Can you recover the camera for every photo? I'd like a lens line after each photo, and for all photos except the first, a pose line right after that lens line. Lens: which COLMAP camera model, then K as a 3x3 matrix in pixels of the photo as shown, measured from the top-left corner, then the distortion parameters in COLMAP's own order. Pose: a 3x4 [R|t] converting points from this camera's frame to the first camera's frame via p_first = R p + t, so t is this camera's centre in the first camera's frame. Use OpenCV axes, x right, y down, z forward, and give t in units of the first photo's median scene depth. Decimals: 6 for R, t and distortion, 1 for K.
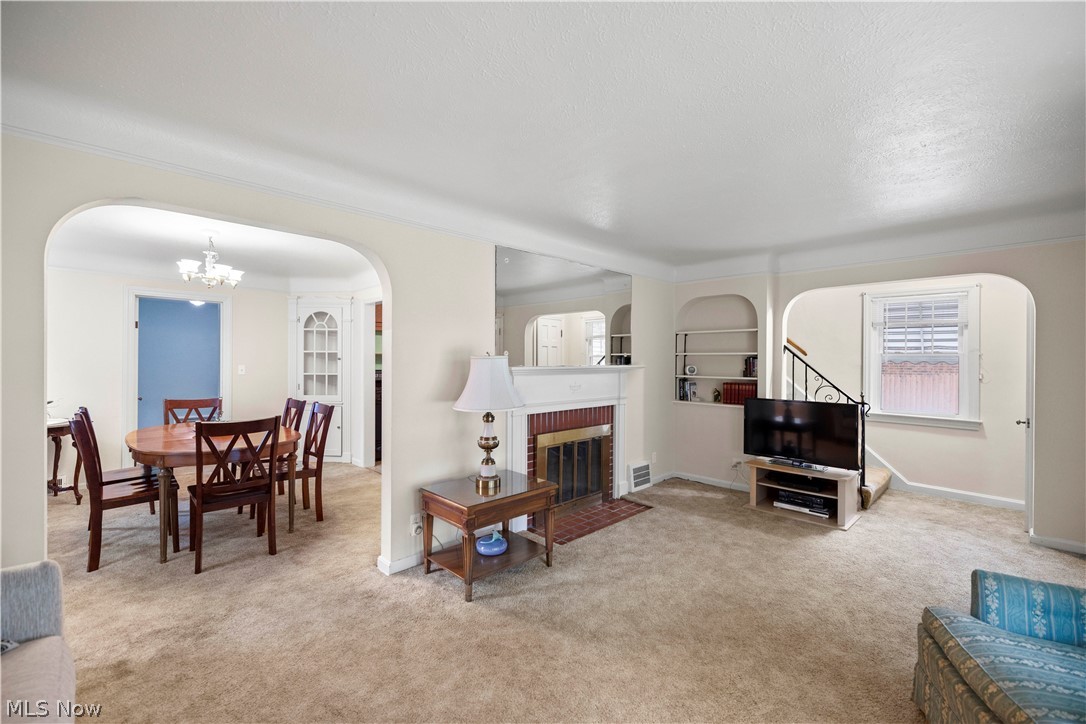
lens RADIAL K [[465.5, 0, 539.6], [0, 465.5, 358.2], [0, 0, 1]] dist [-0.048581, 0.017175]
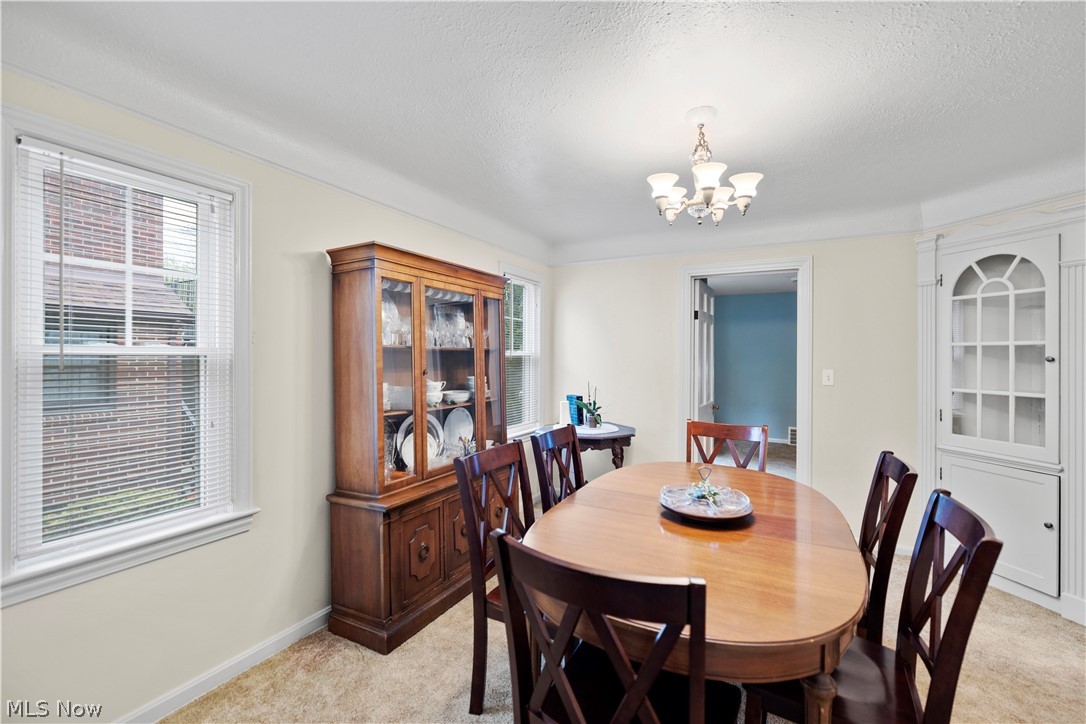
lens RADIAL K [[465.5, 0, 539.6], [0, 465.5, 358.2], [0, 0, 1]] dist [-0.048581, 0.017175]
pose [[0.293393, 0.001732, -0.955990, -0.183512], [0.003807, 0.999988, 0.002980, -0.002600], [0.955984, -0.004514, 0.293383, 0.443190]]
